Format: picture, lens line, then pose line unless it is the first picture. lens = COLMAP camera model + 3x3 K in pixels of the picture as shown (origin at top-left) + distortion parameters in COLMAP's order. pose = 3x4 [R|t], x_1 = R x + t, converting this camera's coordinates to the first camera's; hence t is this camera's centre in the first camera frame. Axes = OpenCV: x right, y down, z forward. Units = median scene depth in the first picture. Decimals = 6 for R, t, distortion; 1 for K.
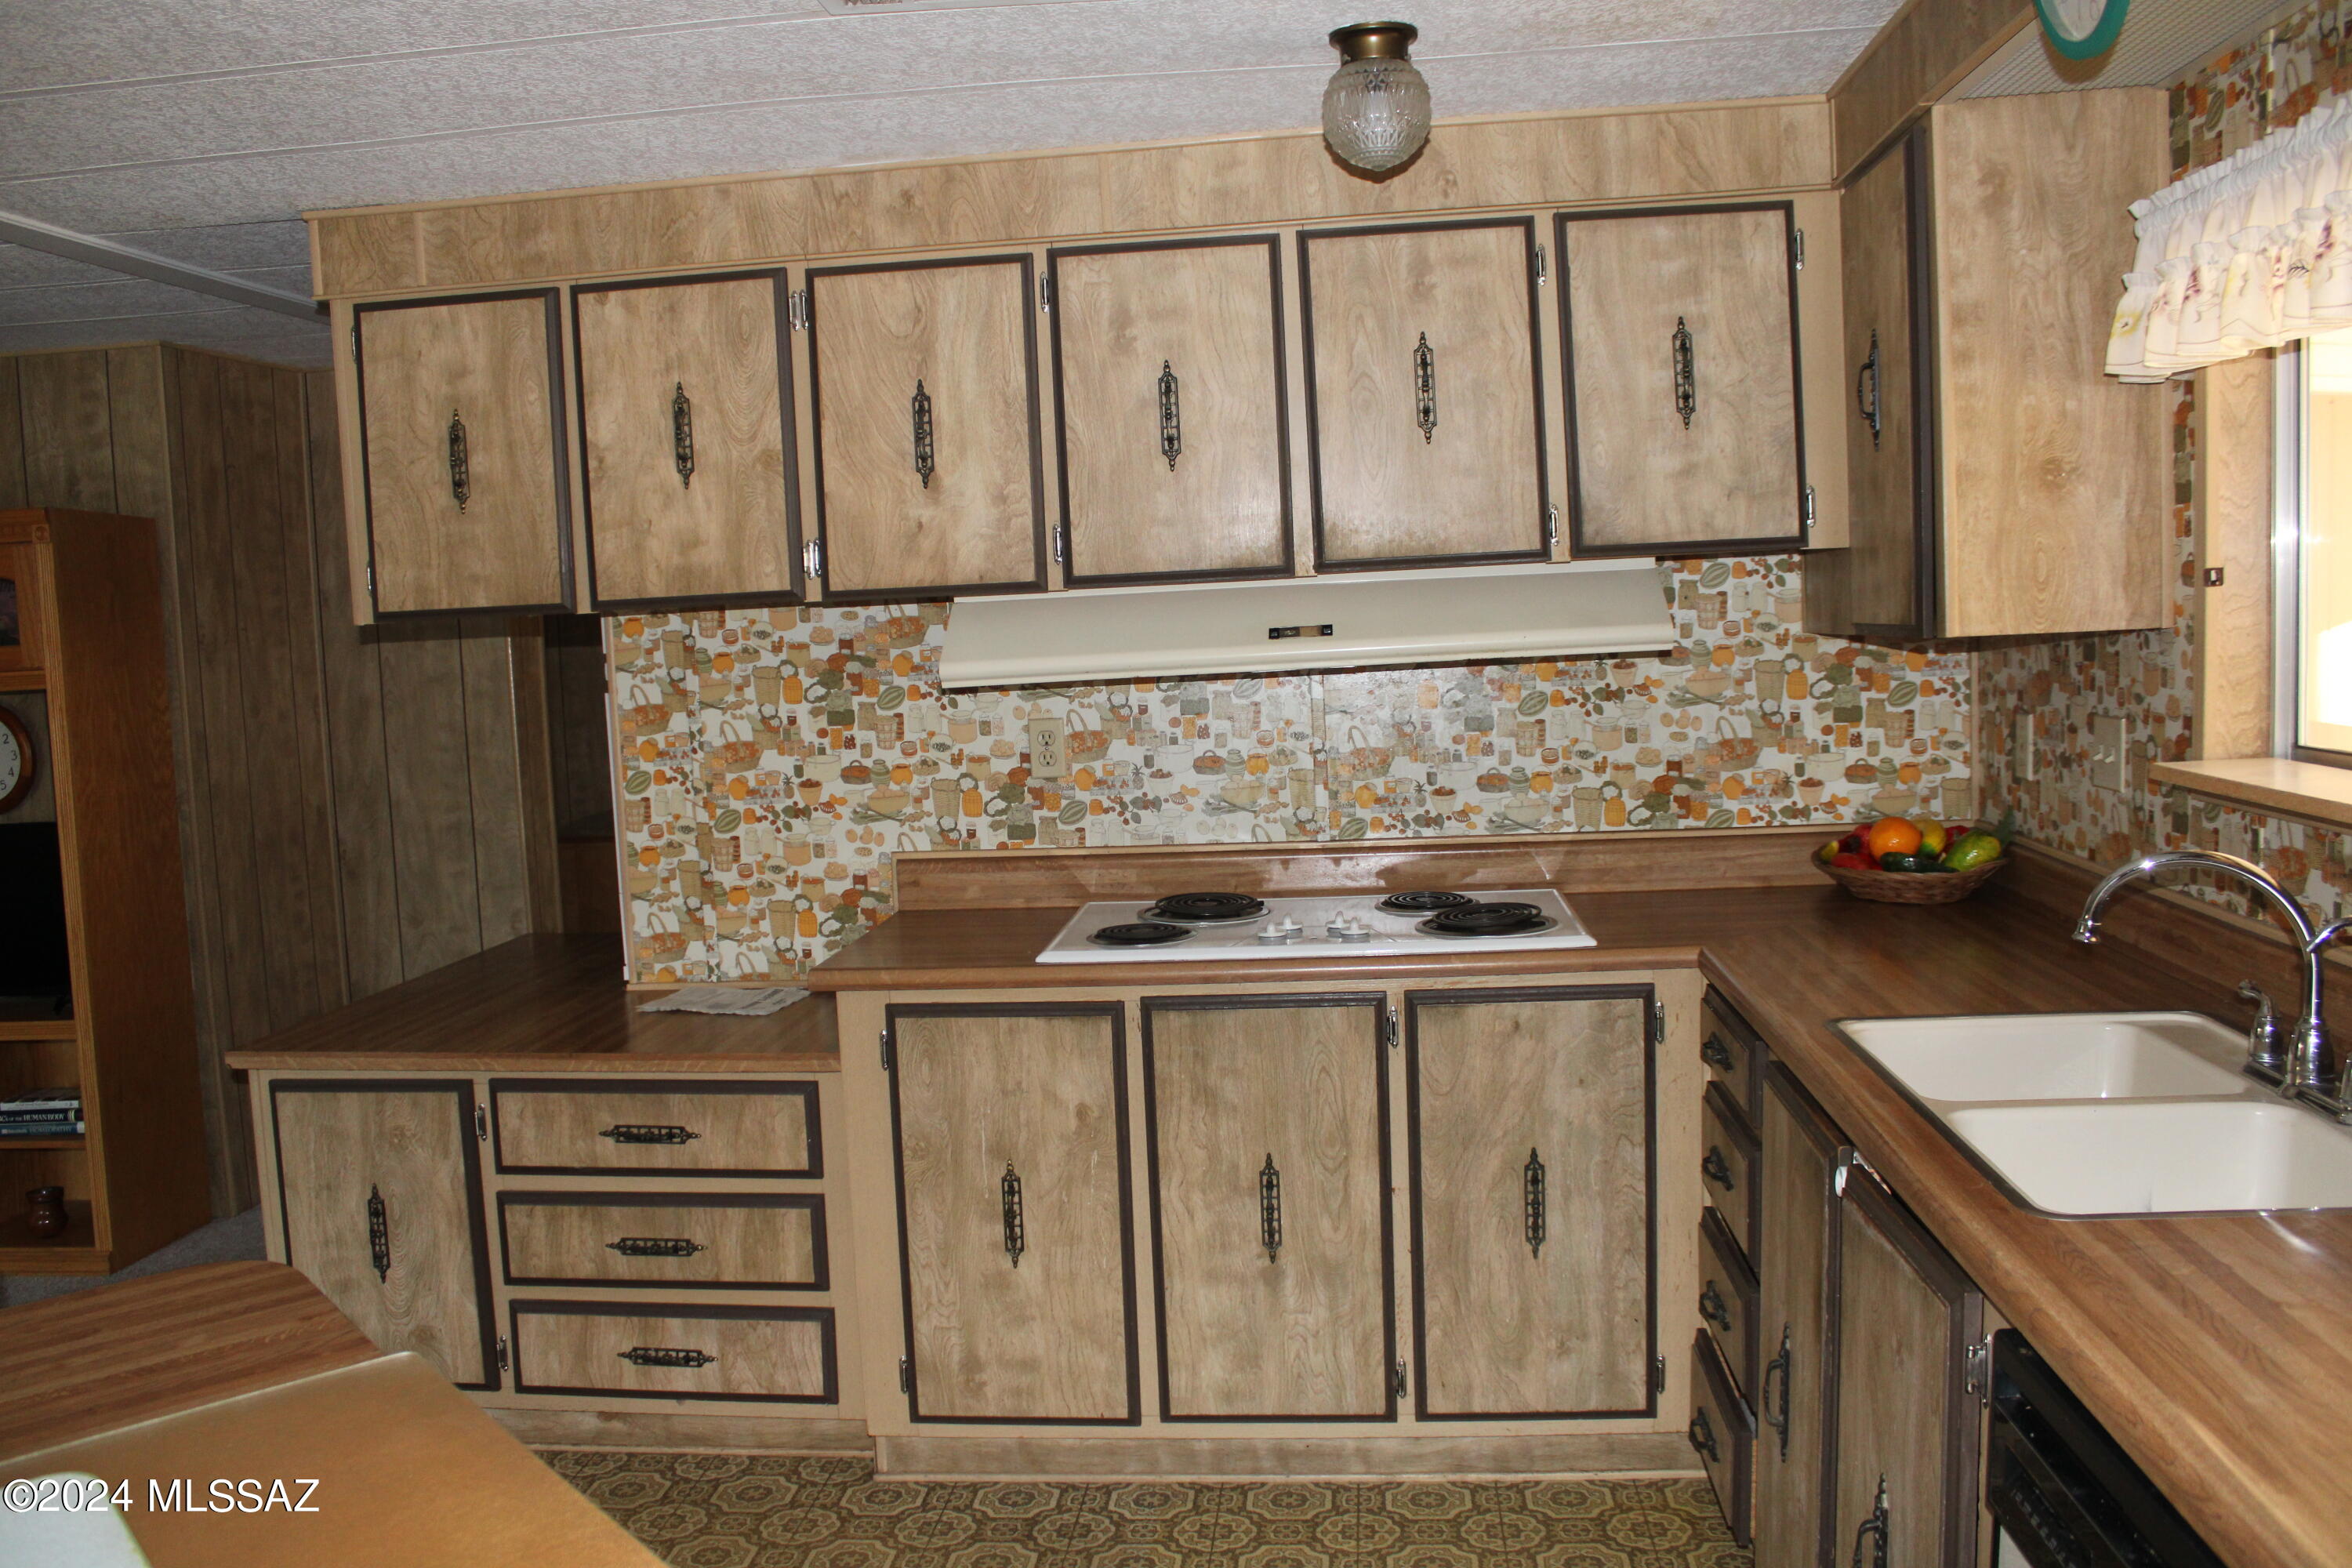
lens RADIAL K [[1935.9, 0, 1161.1], [0, 1935.9, 791.7], [0, 0, 1]] dist [-0.169621, 0.150338]
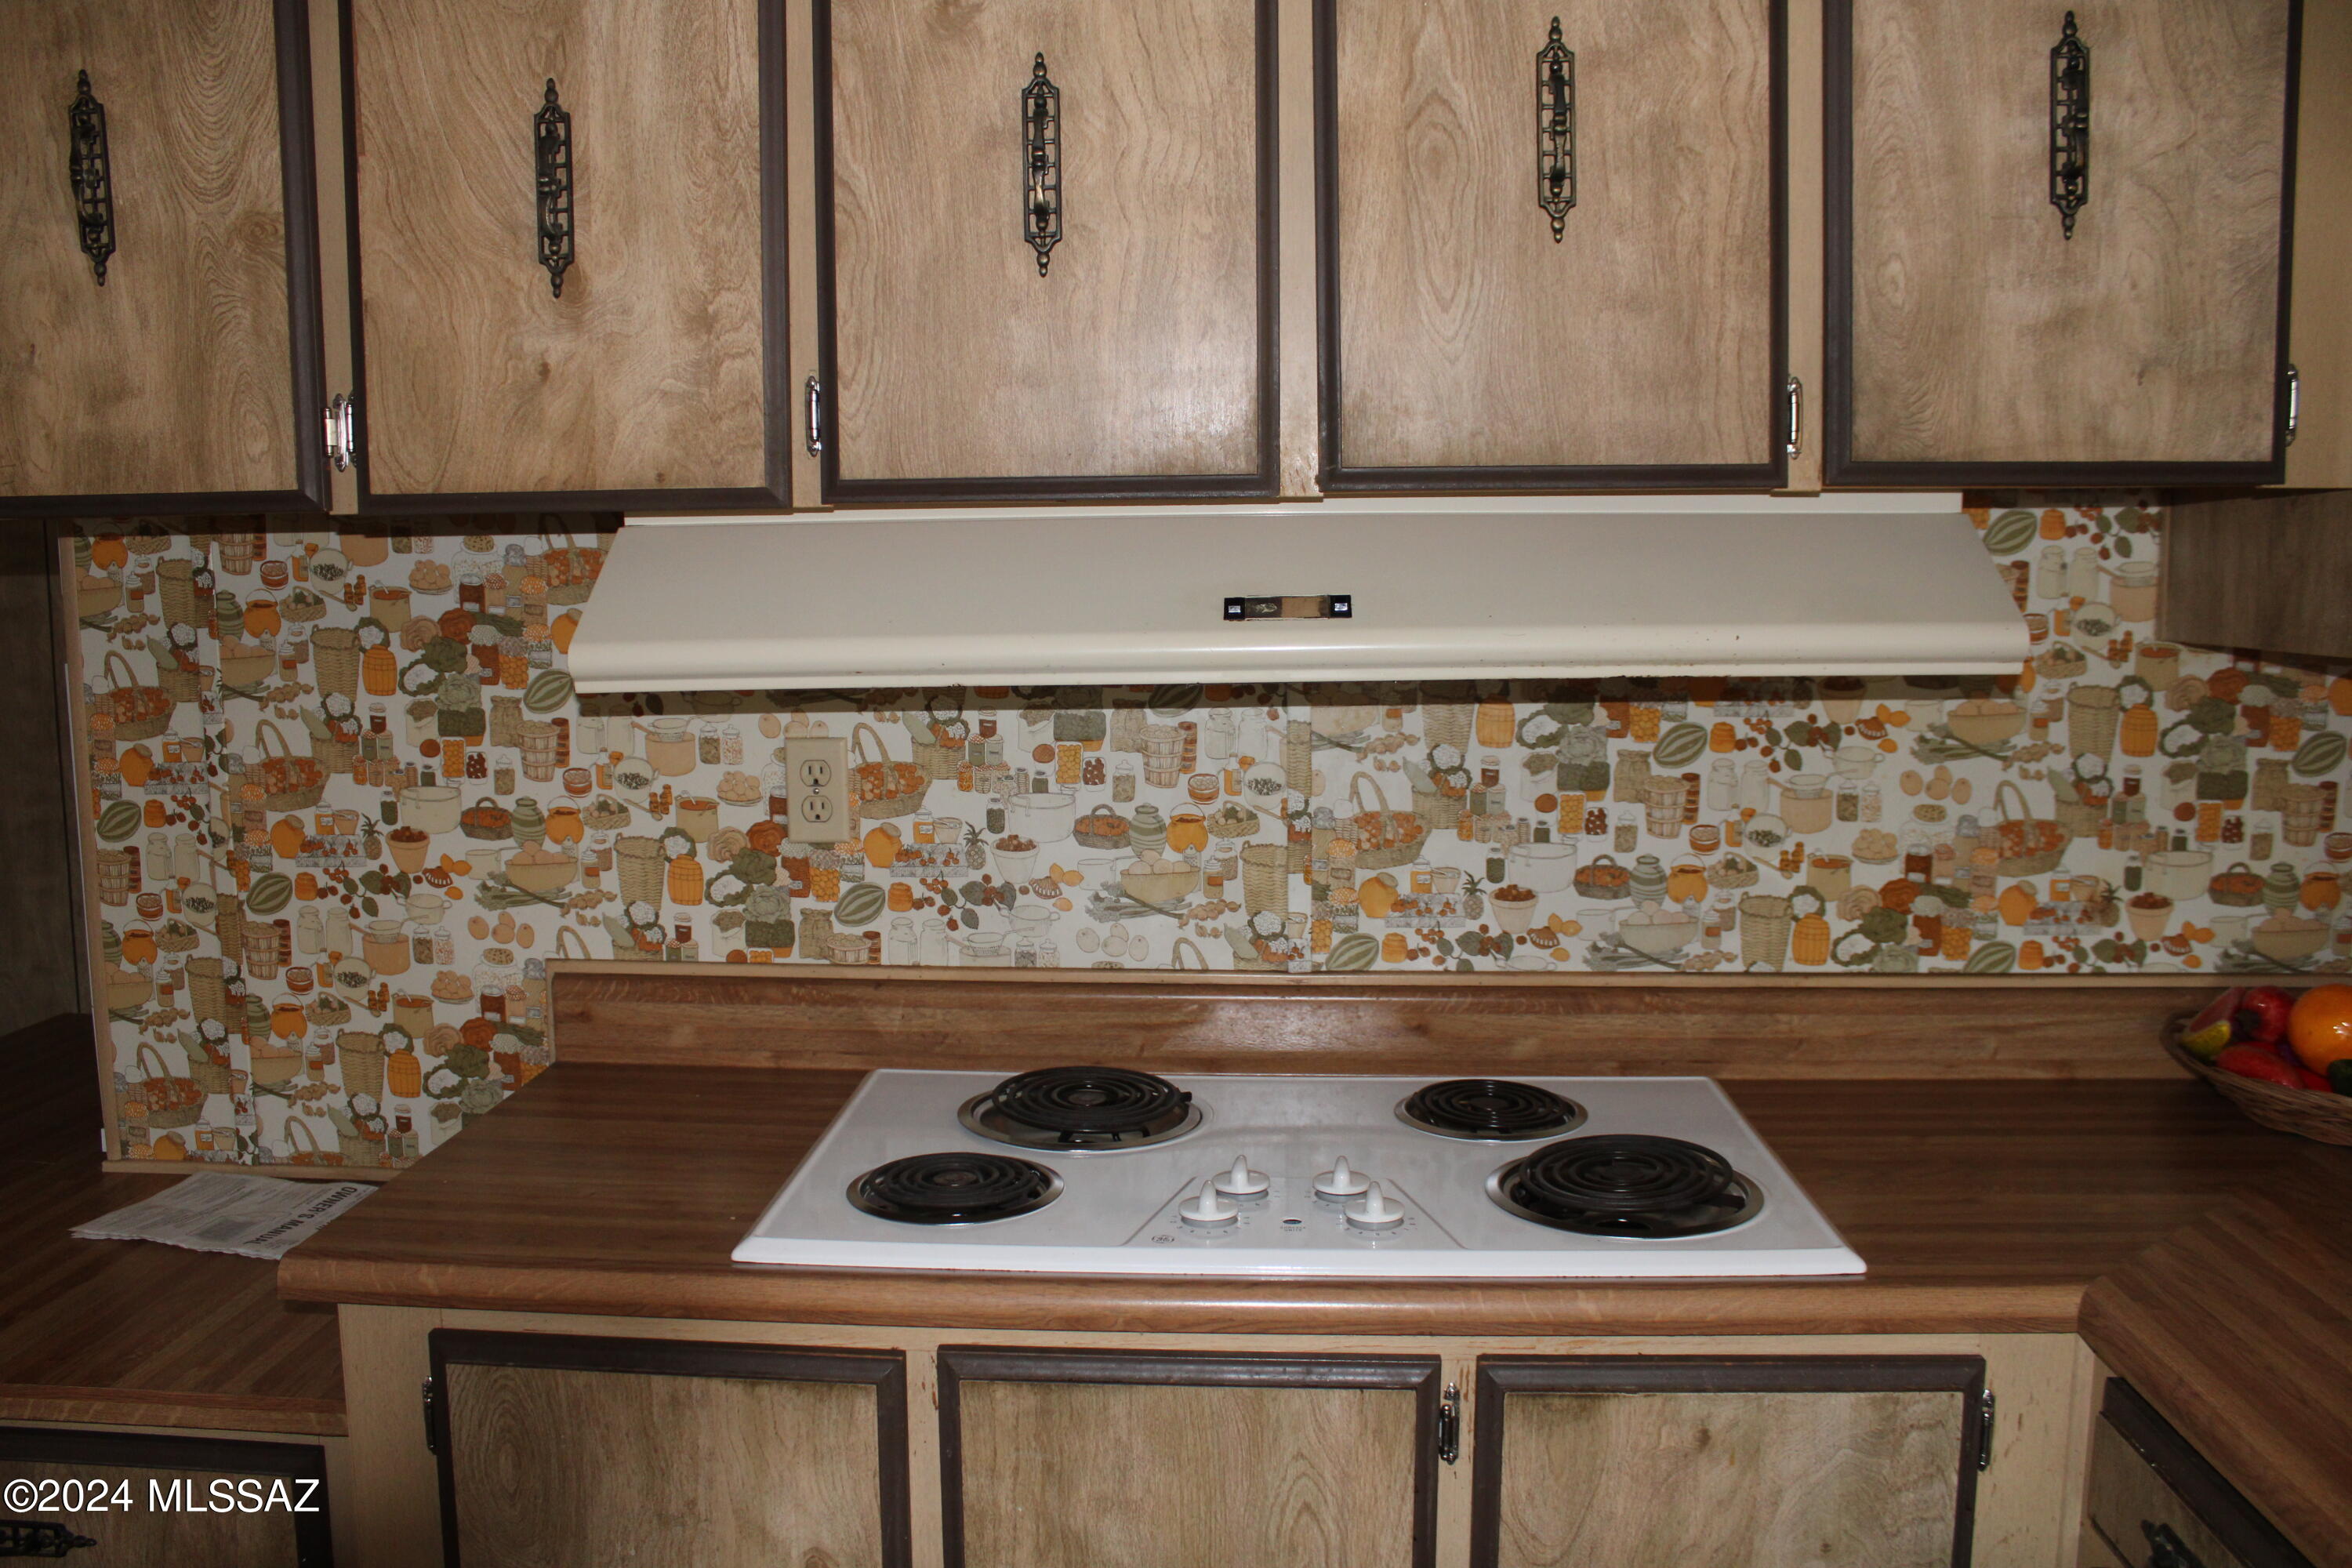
lens RADIAL K [[1935.9, 0, 1161.1], [0, 1935.9, 791.7], [0, 0, 1]] dist [-0.169621, 0.150338]
pose [[0.998405, 0.033992, 0.045085, 0.016544], [-0.035344, 0.998938, 0.029546, -0.043517], [-0.044033, -0.031092, 0.998546, 0.446729]]
